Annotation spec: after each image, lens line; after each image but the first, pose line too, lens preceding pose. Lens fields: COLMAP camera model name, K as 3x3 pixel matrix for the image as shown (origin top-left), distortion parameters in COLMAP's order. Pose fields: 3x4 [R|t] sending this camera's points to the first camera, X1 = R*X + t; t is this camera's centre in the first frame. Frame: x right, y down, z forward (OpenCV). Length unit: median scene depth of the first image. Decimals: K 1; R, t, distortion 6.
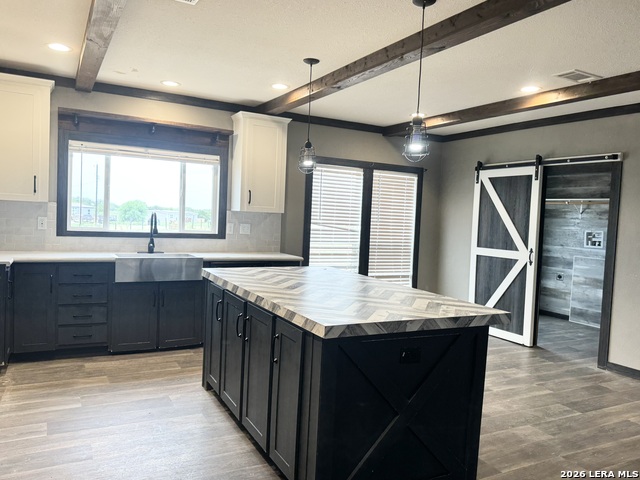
lens RADIAL K [[490.1, 0, 322.2], [0, 490.1, 240.9], [0, 0, 1]] dist [0.047286, -0.077784]
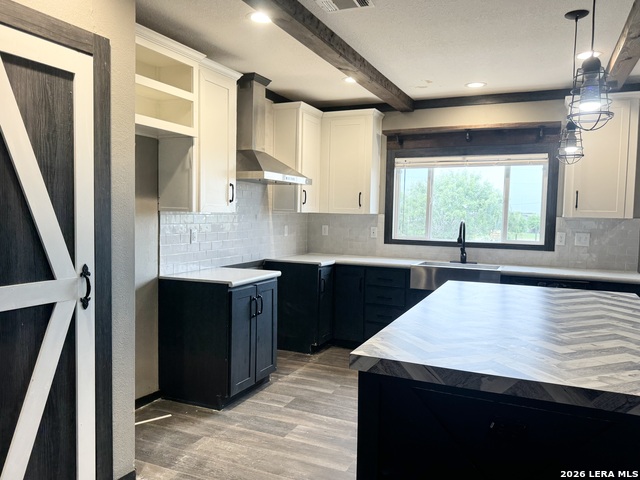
lens RADIAL K [[490.1, 0, 325.1], [0, 490.1, 240.8], [0, 0, 1]] dist [0.047286, -0.077784]
pose [[0.607431, 0.012237, -0.794278, 0.273116], [-0.031049, 0.999483, -0.008346, -0.002667], [0.793766, 0.029731, 0.607497, 0.201146]]
